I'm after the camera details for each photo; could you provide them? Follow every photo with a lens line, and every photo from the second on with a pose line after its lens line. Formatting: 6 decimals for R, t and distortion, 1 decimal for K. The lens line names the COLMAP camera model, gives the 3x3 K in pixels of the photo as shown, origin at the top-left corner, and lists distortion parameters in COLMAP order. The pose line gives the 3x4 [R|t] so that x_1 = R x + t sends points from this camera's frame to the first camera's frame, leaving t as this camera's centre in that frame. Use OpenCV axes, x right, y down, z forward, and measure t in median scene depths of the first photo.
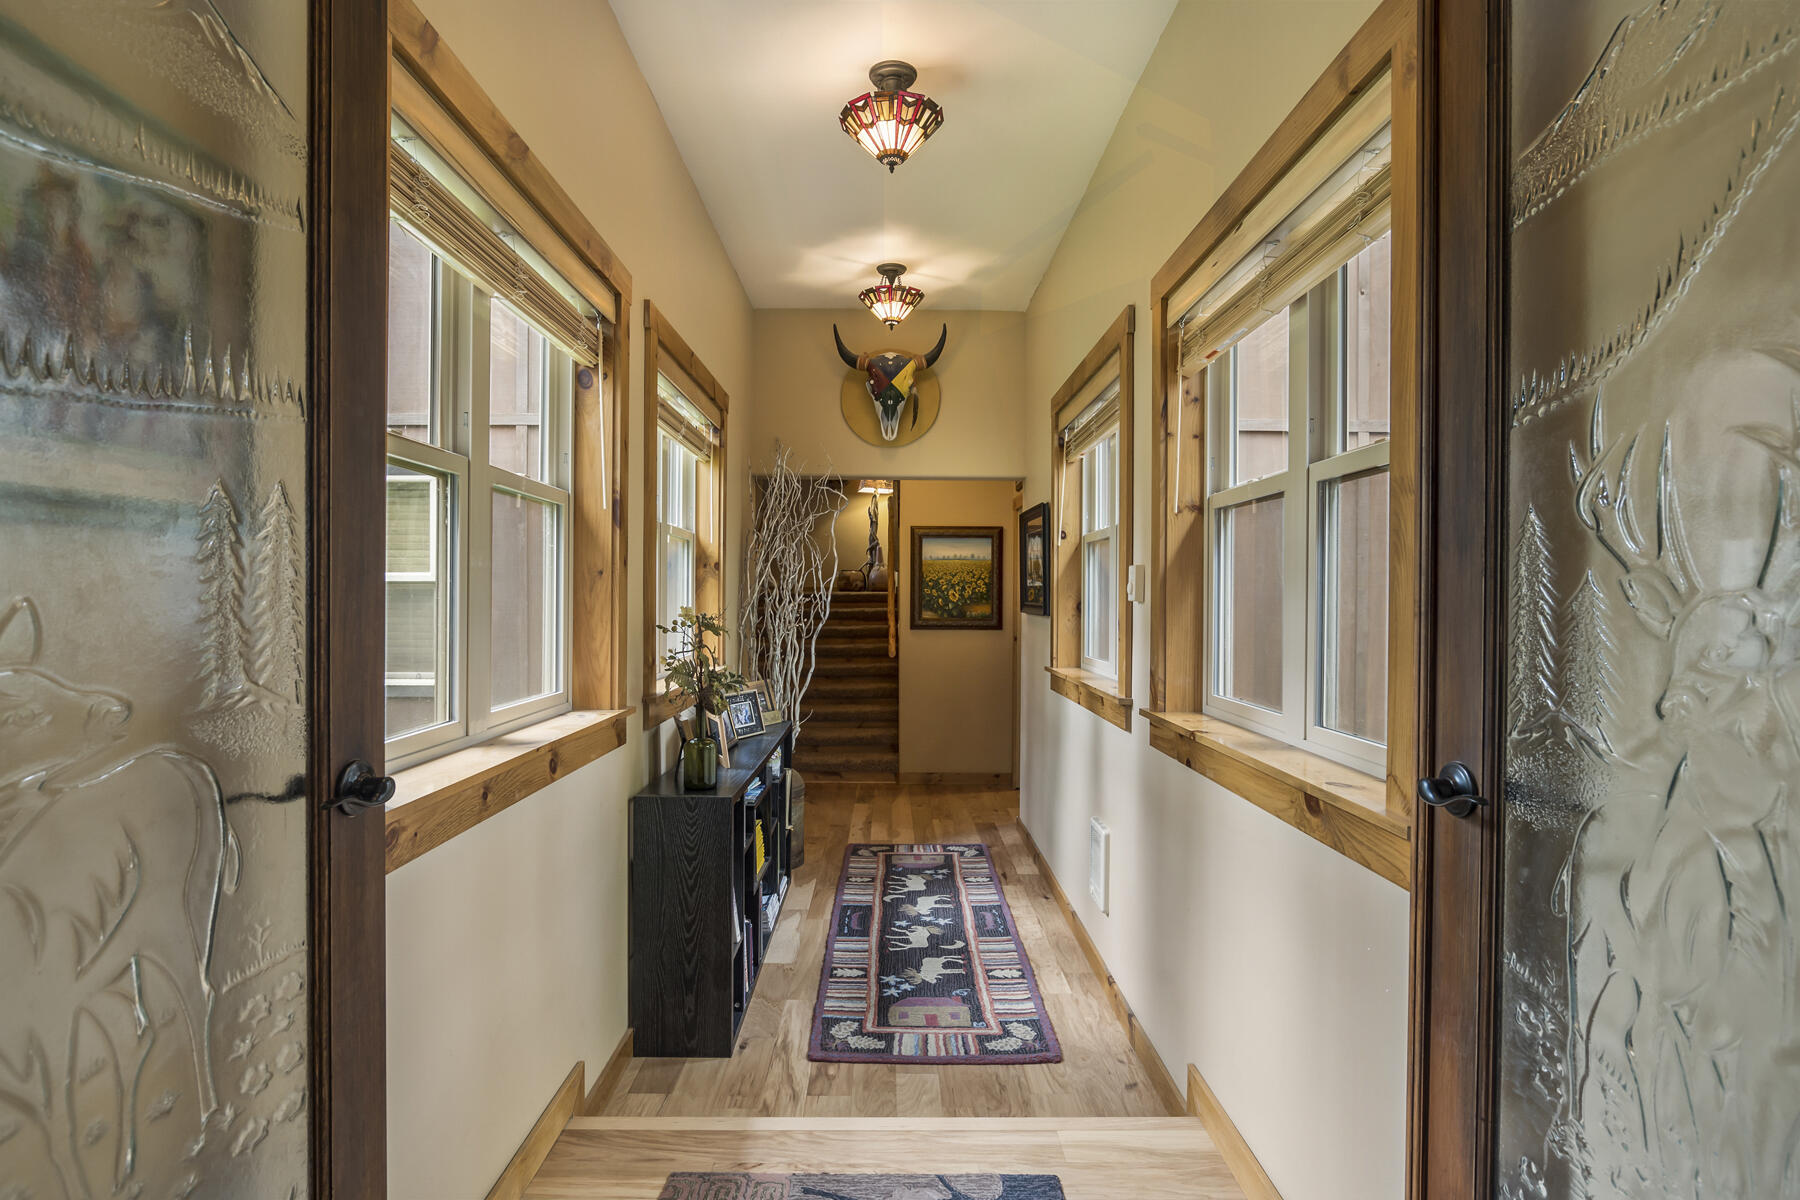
lens RADIAL K [[904.7, 0, 904.5], [0, 904.7, 602.4], [0, 0, 1]] dist [-0.025989, 0.012163]
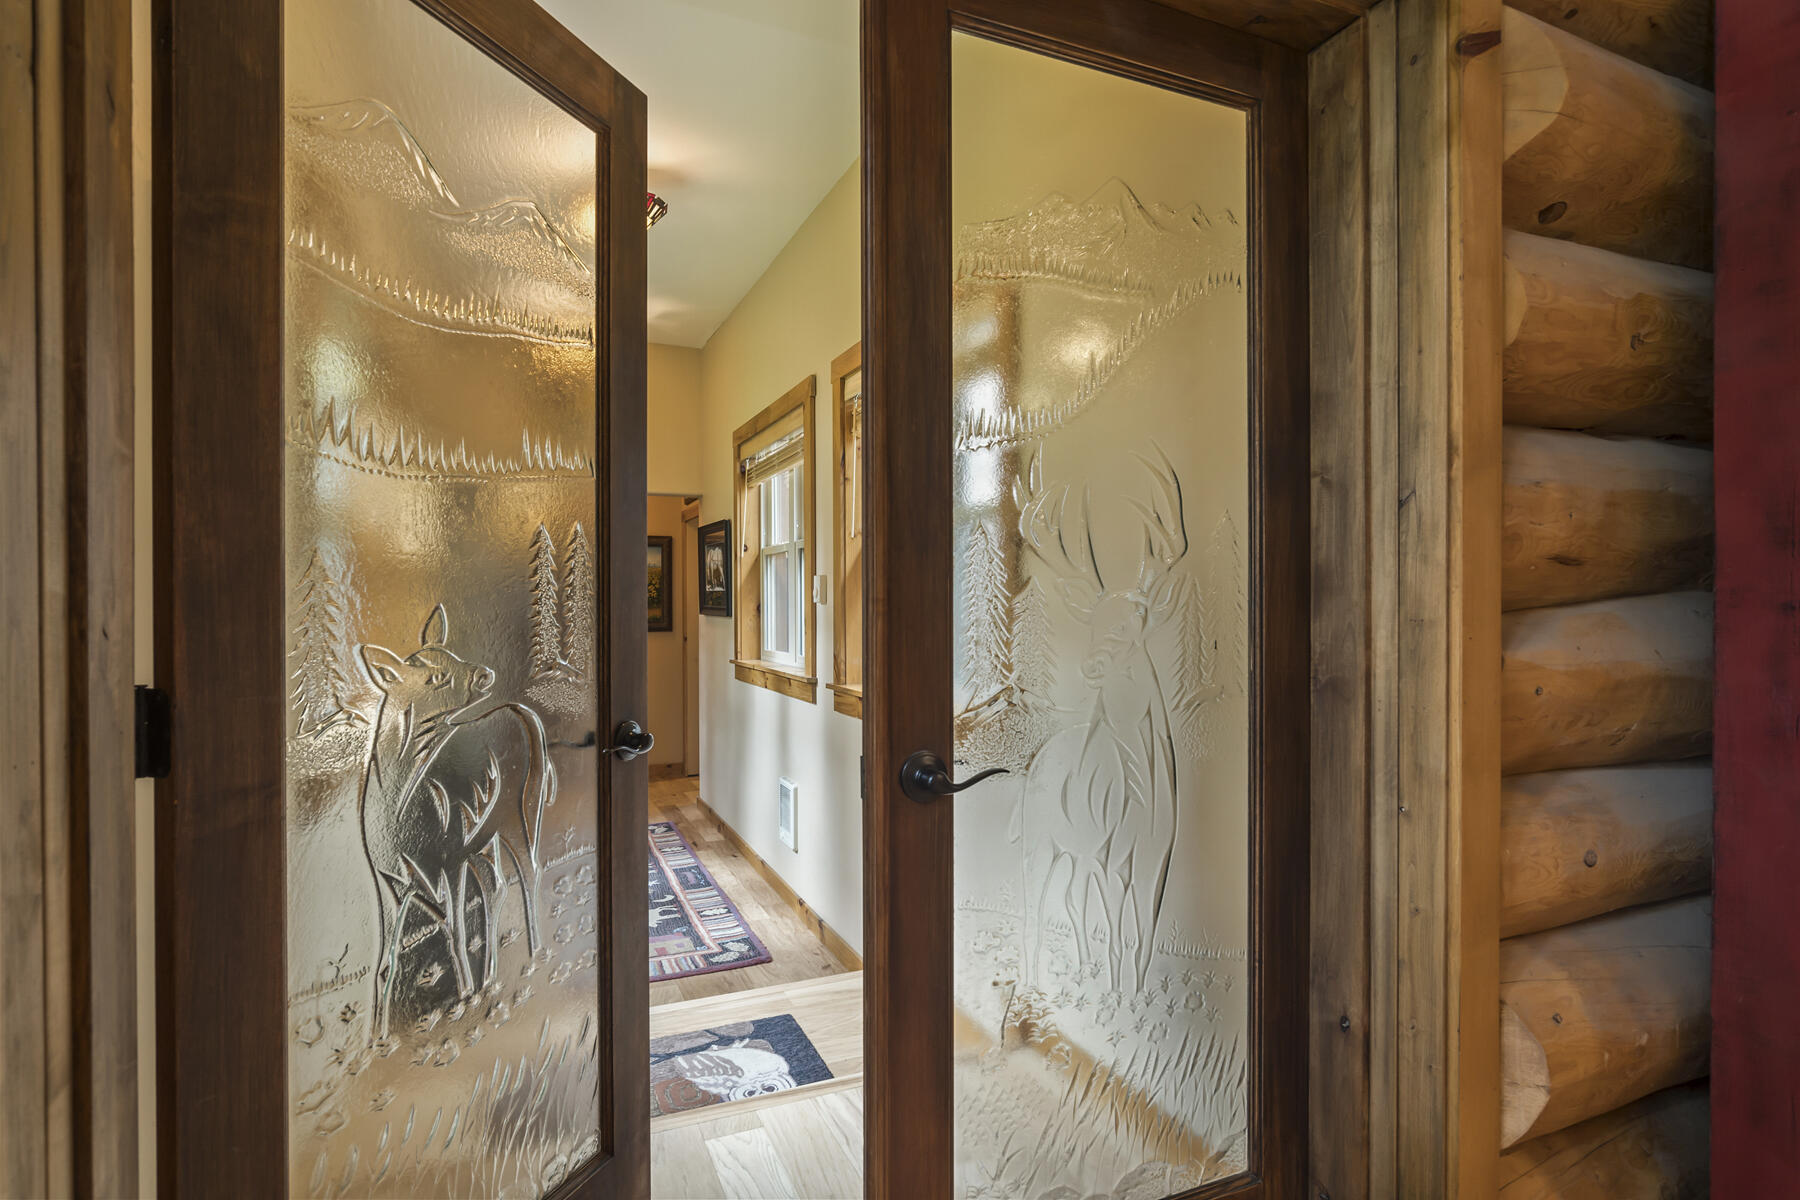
lens RADIAL K [[904.7, 0, 899.0], [0, 904.7, 600.2], [0, 0, 1]] dist [-0.025989, 0.012163]
pose [[0.921342, -0.010015, 0.388625, -0.106423], [0.012676, 0.999910, -0.004285, 0.001821], [-0.388547, 0.008875, 0.921386, -0.181788]]
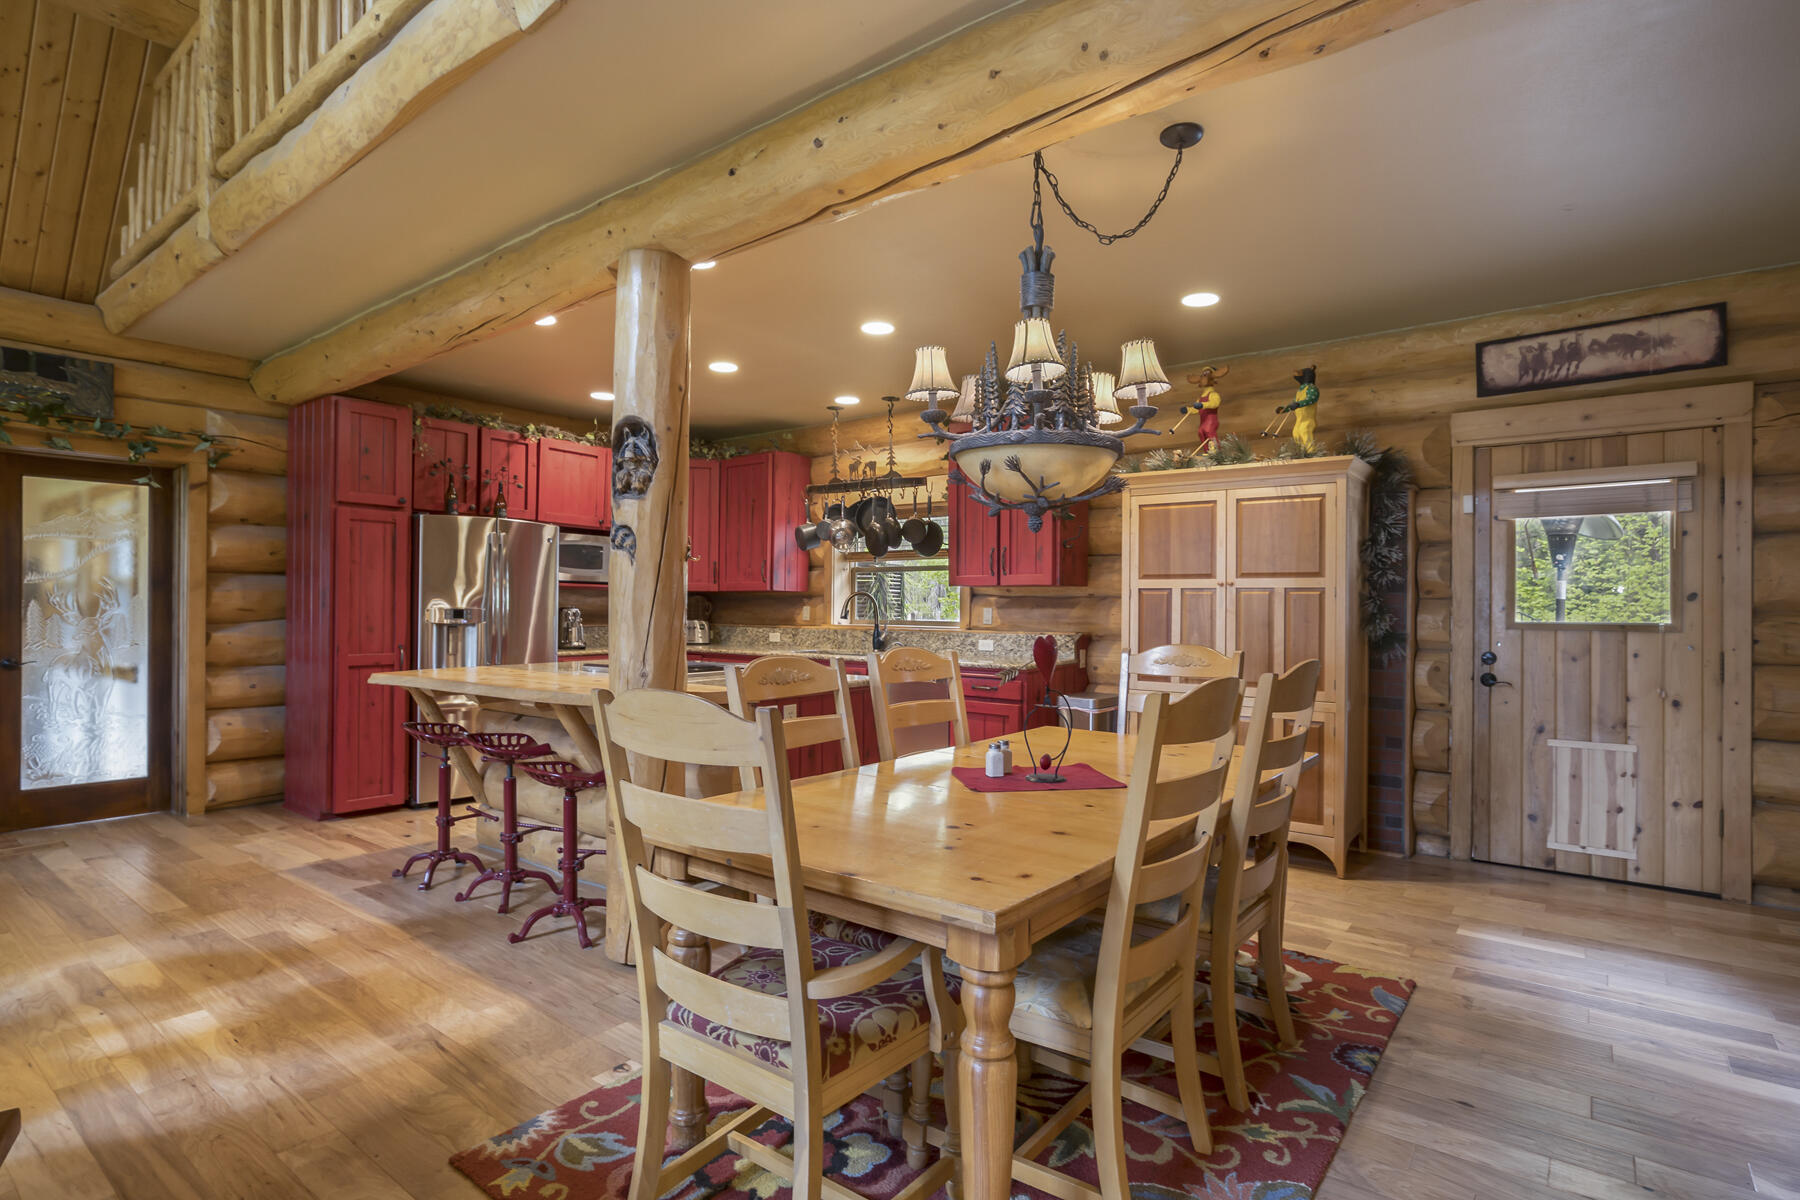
lens RADIAL K [[904.7, 0, 902.0], [0, 904.7, 605.4], [0, 0, 1]] dist [-0.025989, 0.012163]
pose [[0.624915, -0.001976, 0.780690, -0.167909], [0.004101, 0.999991, -0.000752, -0.013483], [-0.780682, 0.003672, 0.624918, -1.583804]]
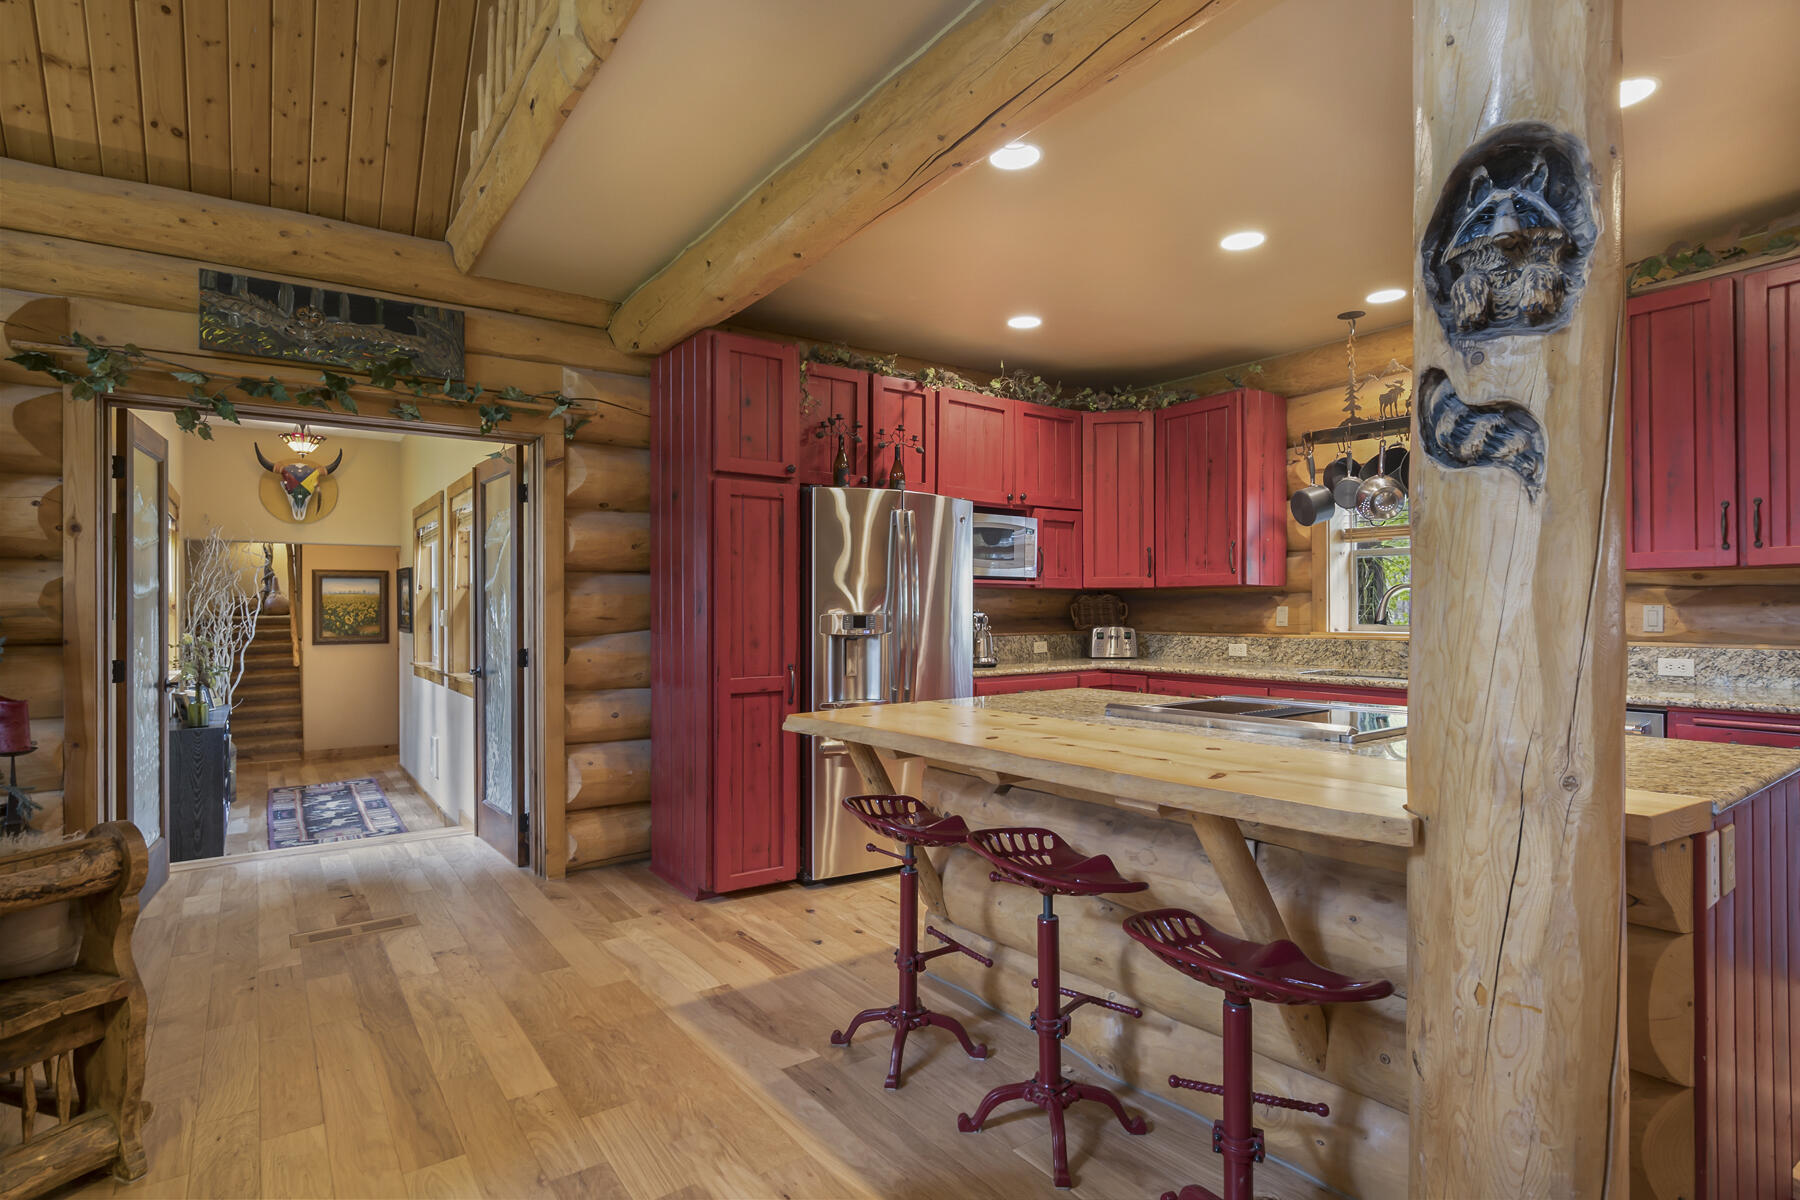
lens RADIAL K [[904.7, 0, 900.6], [0, 904.7, 604.5], [0, 0, 1]] dist [-0.025989, 0.012163]
pose [[0.822561, -0.008360, 0.568615, -0.055457], [0.014825, 0.999867, -0.006746, -0.016012], [-0.568483, 0.013979, 0.822576, -1.050787]]
